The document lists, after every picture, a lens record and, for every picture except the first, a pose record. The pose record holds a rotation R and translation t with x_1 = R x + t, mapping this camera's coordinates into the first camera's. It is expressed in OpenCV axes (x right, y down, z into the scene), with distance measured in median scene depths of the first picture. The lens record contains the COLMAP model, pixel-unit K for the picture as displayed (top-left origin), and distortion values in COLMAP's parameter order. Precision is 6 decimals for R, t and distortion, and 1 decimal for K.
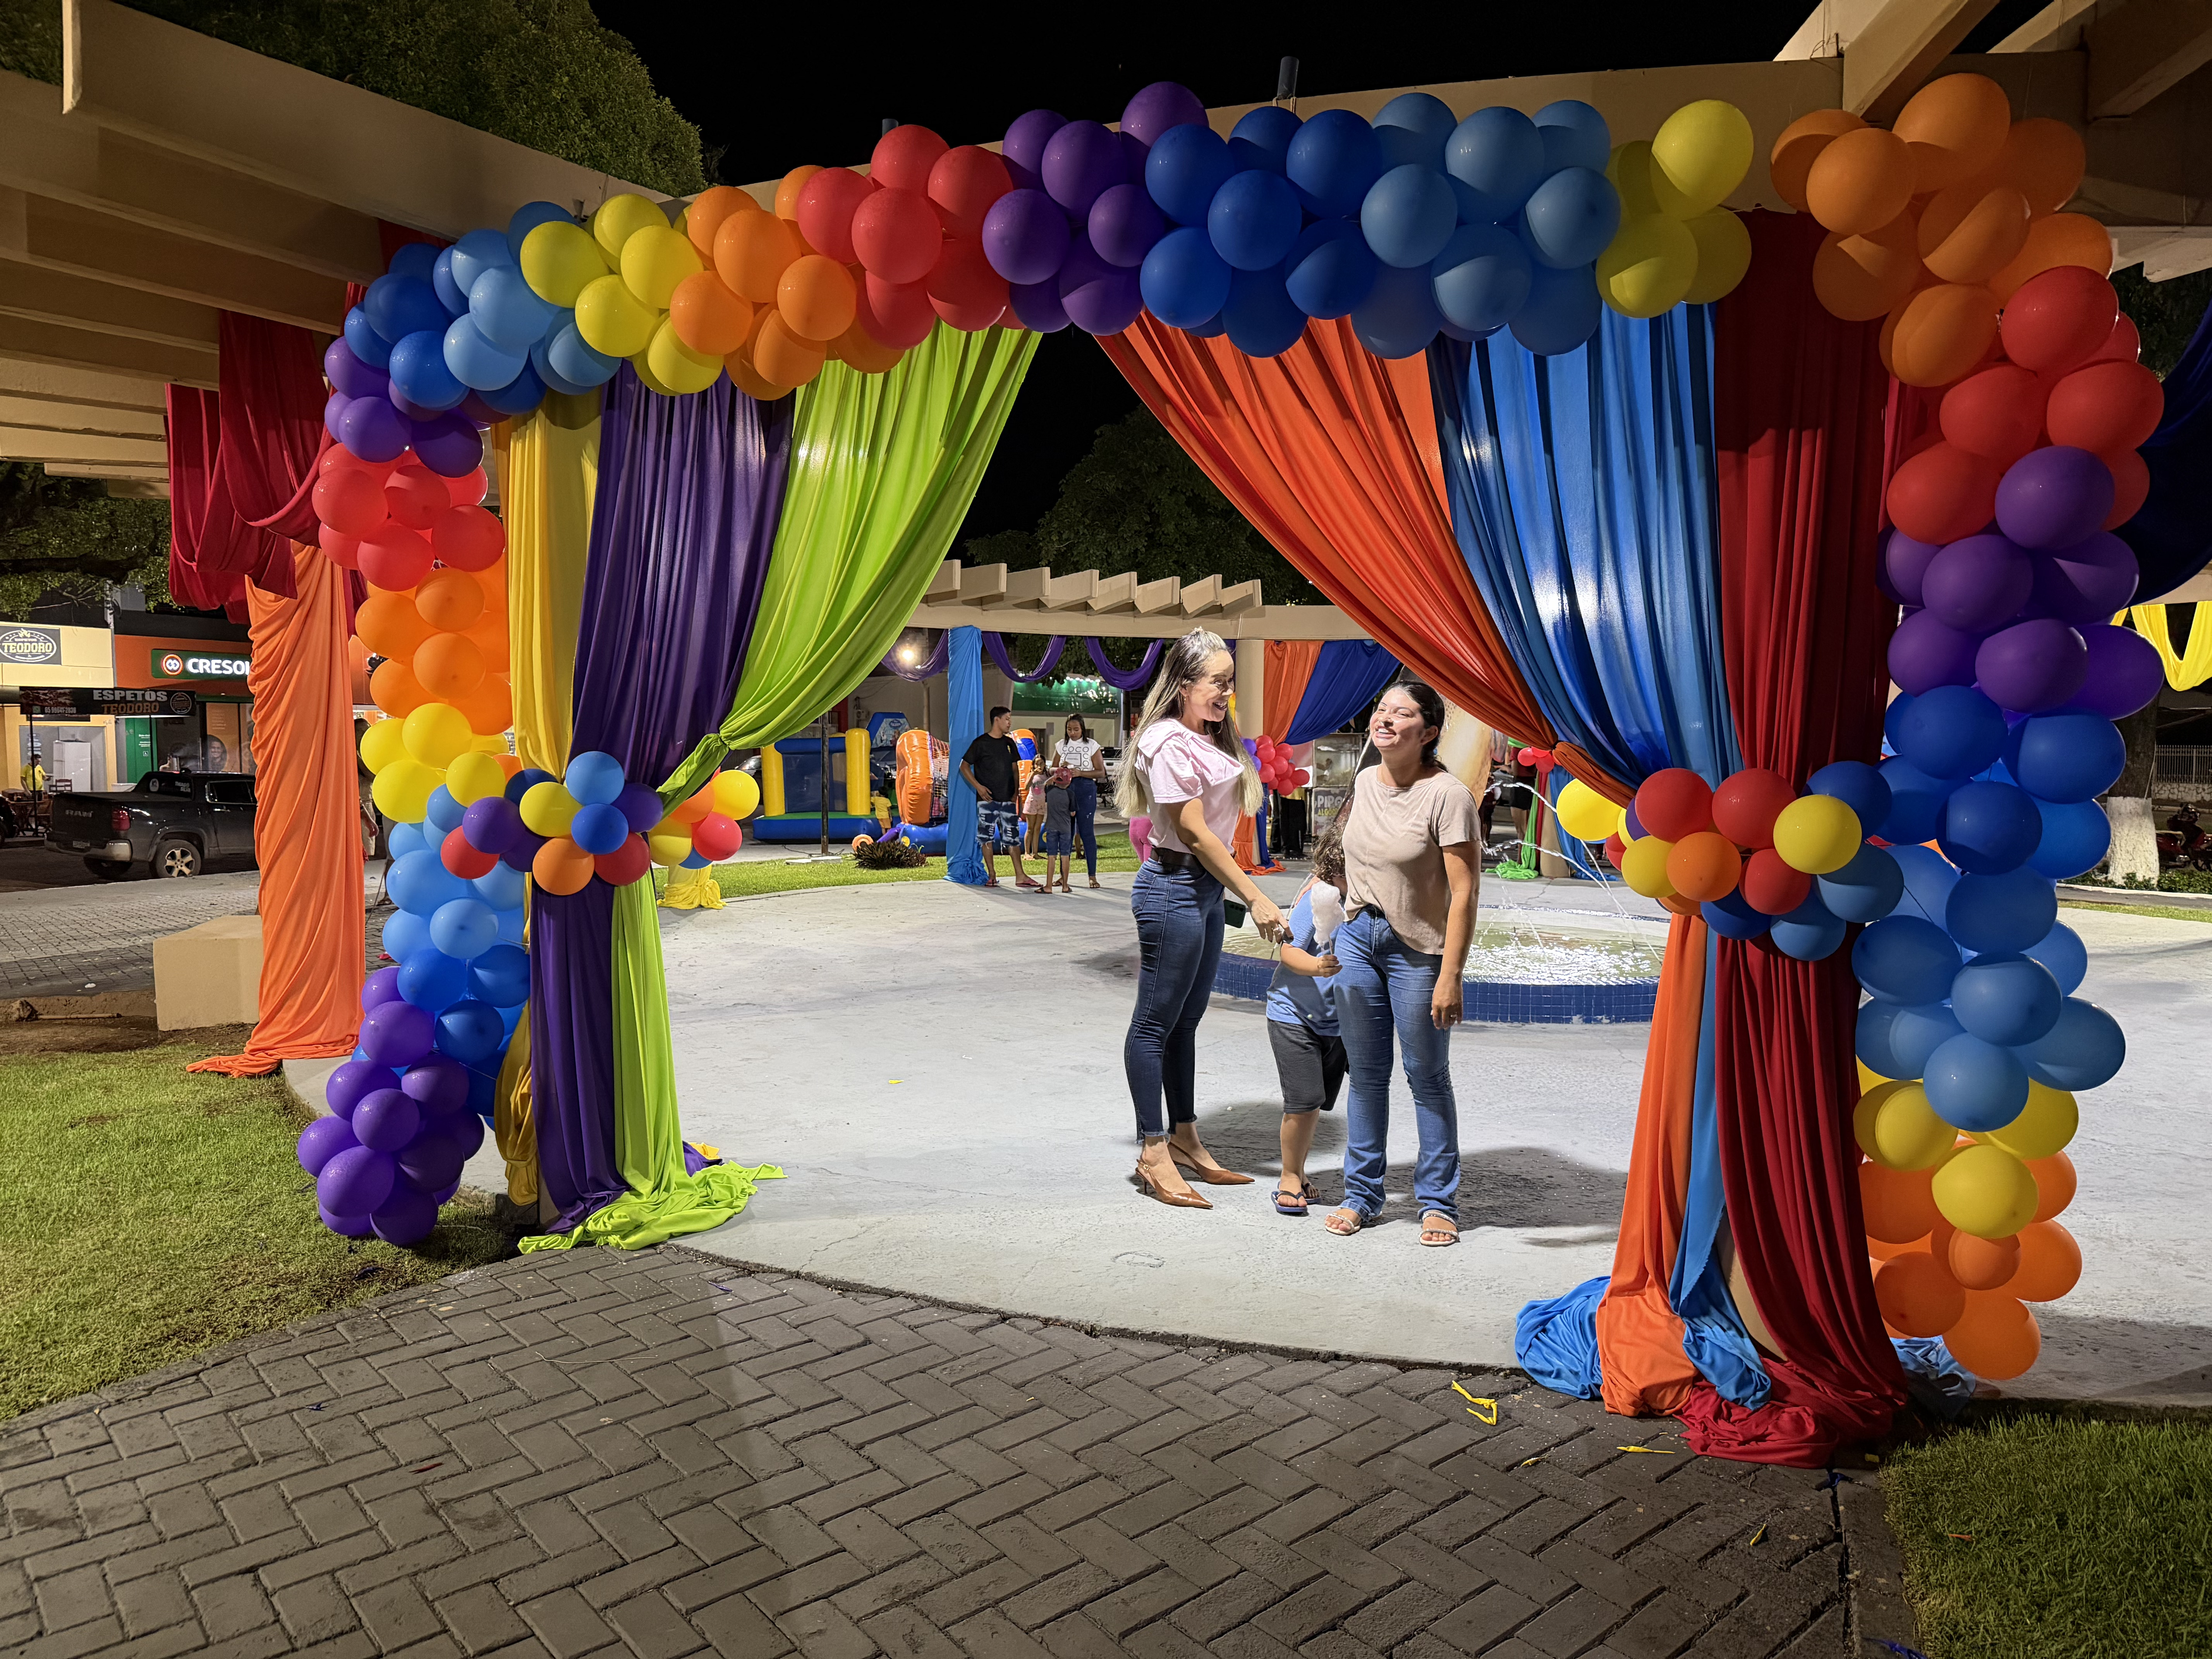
lens RADIAL K [[1526.3, 0, 1114.2], [0, 1526.3, 840.8], [0, 0, 1]] dist [0.042761, -0.025821]
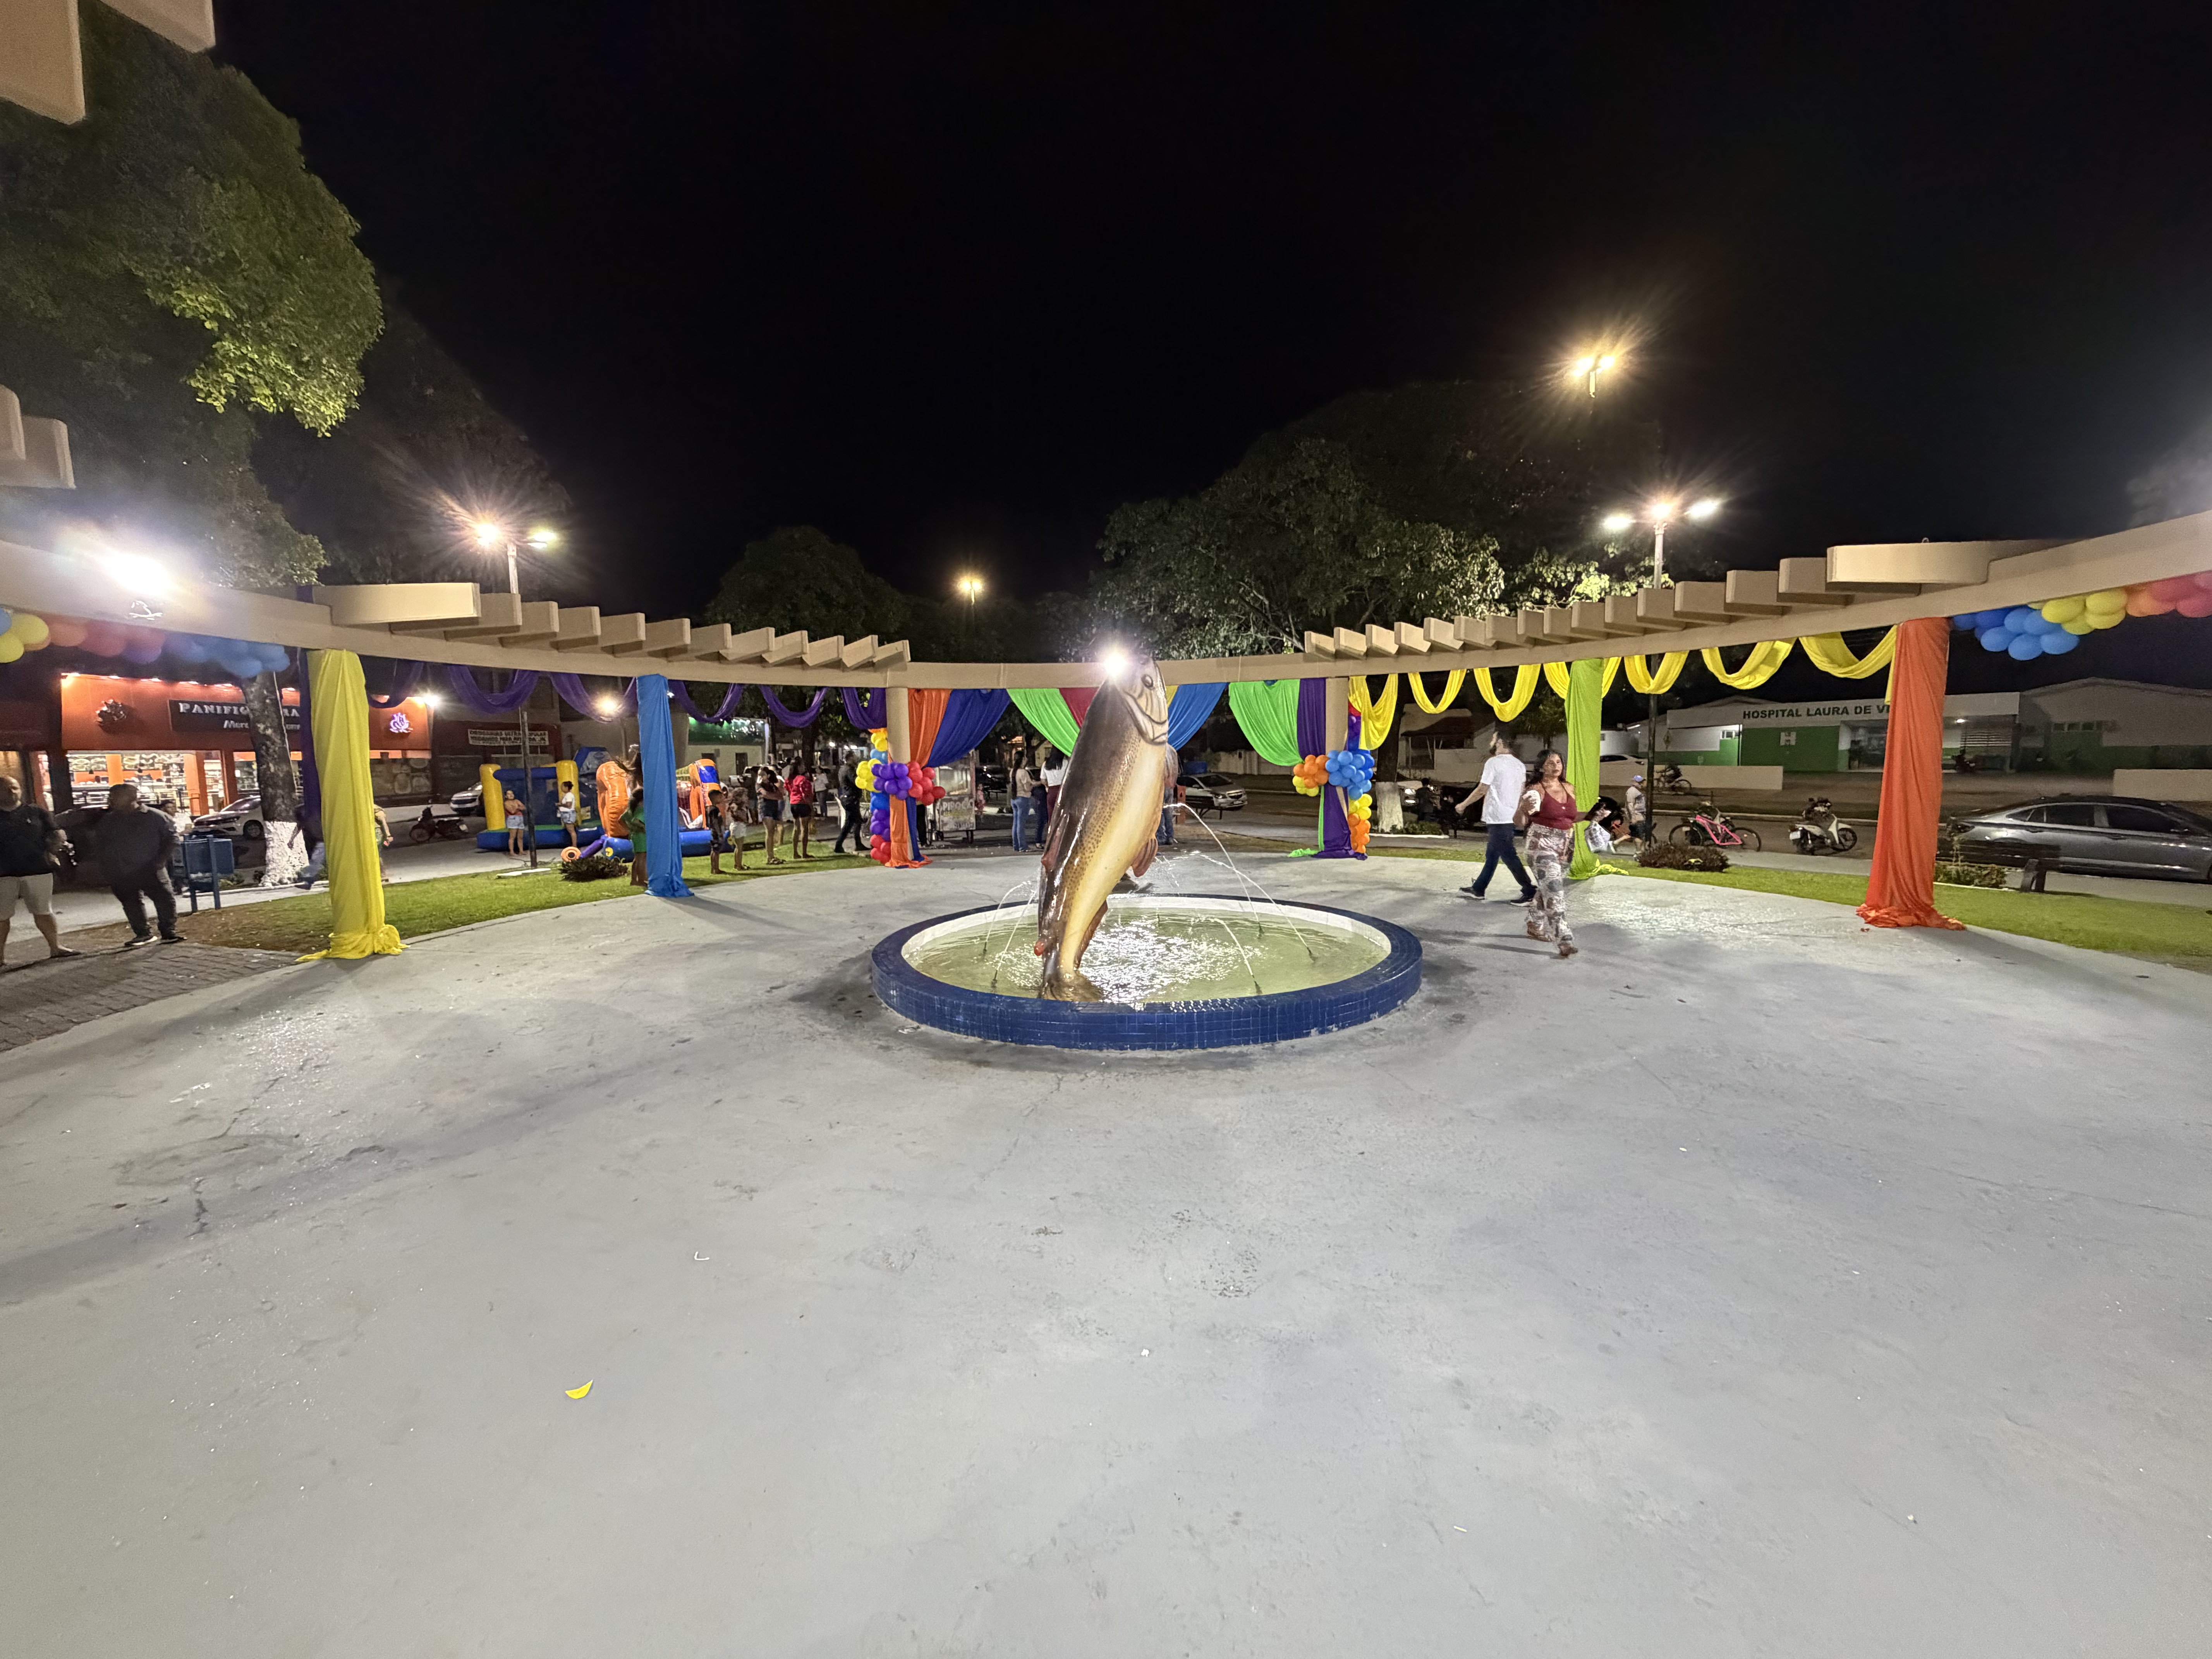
lens RADIAL K [[879.6, 0, 1106.0], [0, 879.6, 829.5], [0, 0, 1]] dist [-0.011312, 0.000017]
pose [[0.929419, -0.053942, 0.365062, -0.026801], [0.046659, 0.998497, 0.028748, -0.026074], [-0.366064, -0.009686, 0.930539, 0.251803]]
